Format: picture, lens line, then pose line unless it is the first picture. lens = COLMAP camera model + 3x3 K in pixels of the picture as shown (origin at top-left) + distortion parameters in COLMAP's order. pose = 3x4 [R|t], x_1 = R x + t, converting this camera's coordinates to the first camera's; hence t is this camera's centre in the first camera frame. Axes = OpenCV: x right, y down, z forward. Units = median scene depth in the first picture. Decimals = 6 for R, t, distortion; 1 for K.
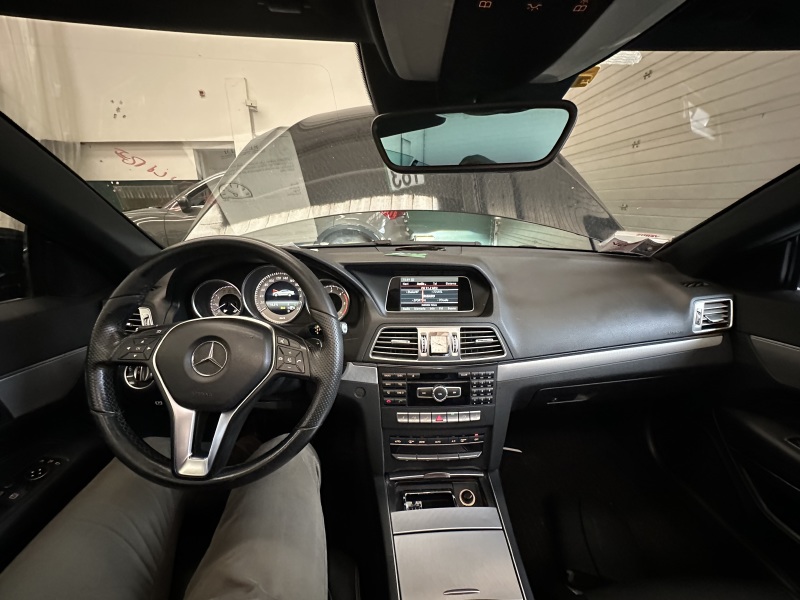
lens RADIAL K [[321.9, 0, 401.2], [0, 321.9, 300.0], [0, 0, 1]] dist [-0.000522, 0.000637]
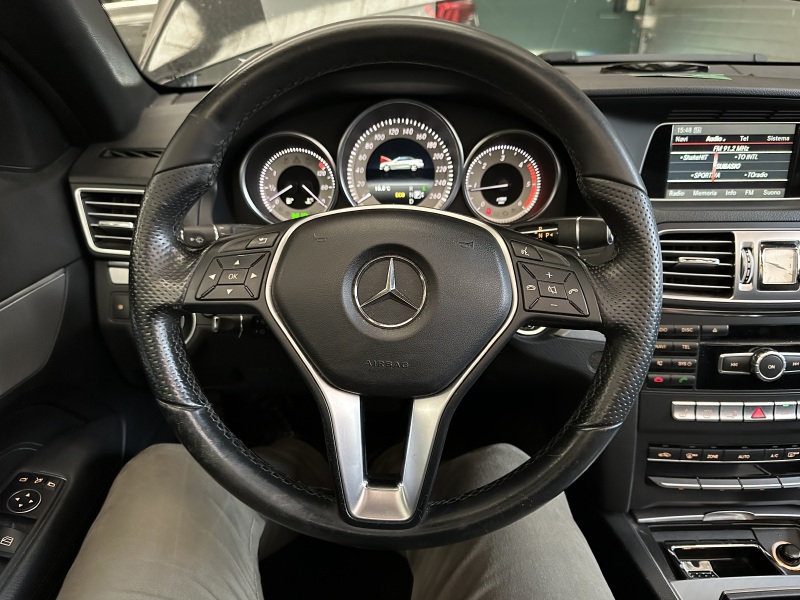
lens RADIAL K [[569.7, 0, 393.2], [0, 569.7, 307.5], [0, 0, 1]] dist [0.011959, -0.017345]
pose [[0.998875, 0.004321, -0.047220, -0.400551], [0.004695, 0.981932, 0.189174, 0.034342], [0.047184, -0.189183, 0.980808, 0.129176]]
